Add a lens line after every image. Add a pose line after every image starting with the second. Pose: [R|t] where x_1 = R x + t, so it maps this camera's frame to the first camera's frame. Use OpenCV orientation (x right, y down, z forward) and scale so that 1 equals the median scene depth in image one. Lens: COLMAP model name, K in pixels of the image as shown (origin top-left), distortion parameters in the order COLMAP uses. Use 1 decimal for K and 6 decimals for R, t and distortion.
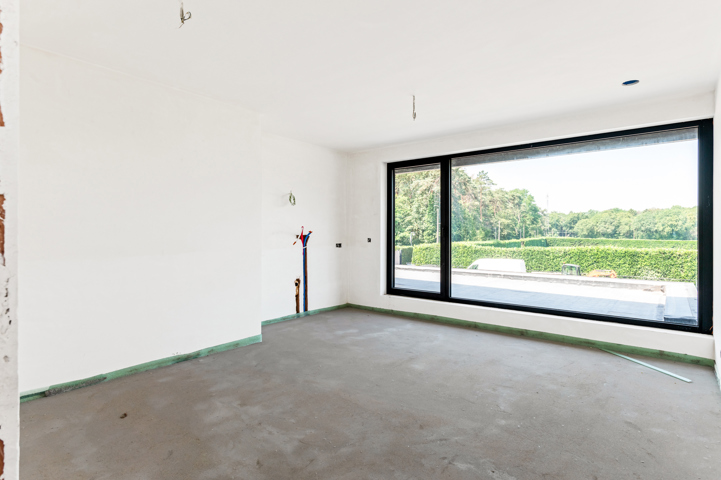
lens RADIAL K [[382.5, 0, 360.7], [0, 382.5, 239.8], [0, 0, 1]] dist [-0.000760, 0.004822]
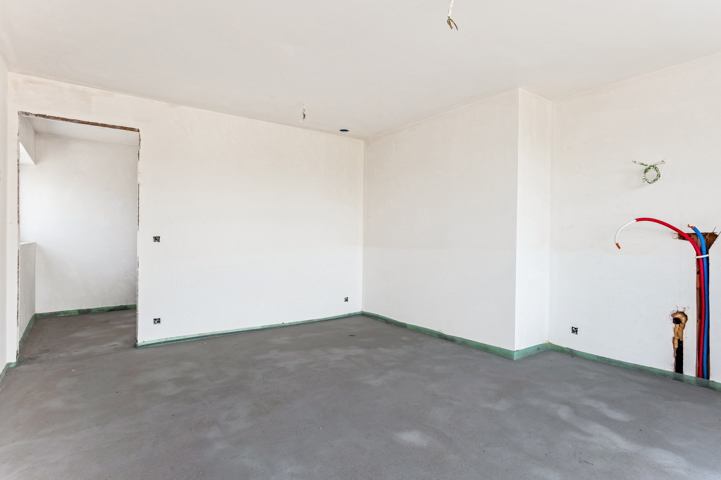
lens RADIAL K [[382.5, 0, 355.0], [0, 382.5, 237.2], [0, 0, 1]] dist [-0.000760, 0.004822]
pose [[-0.280099, -0.002592, -0.959968, 0.514244], [-0.012704, 0.999919, 0.001007, -0.001764], [0.959887, 0.012477, -0.280109, 0.704221]]
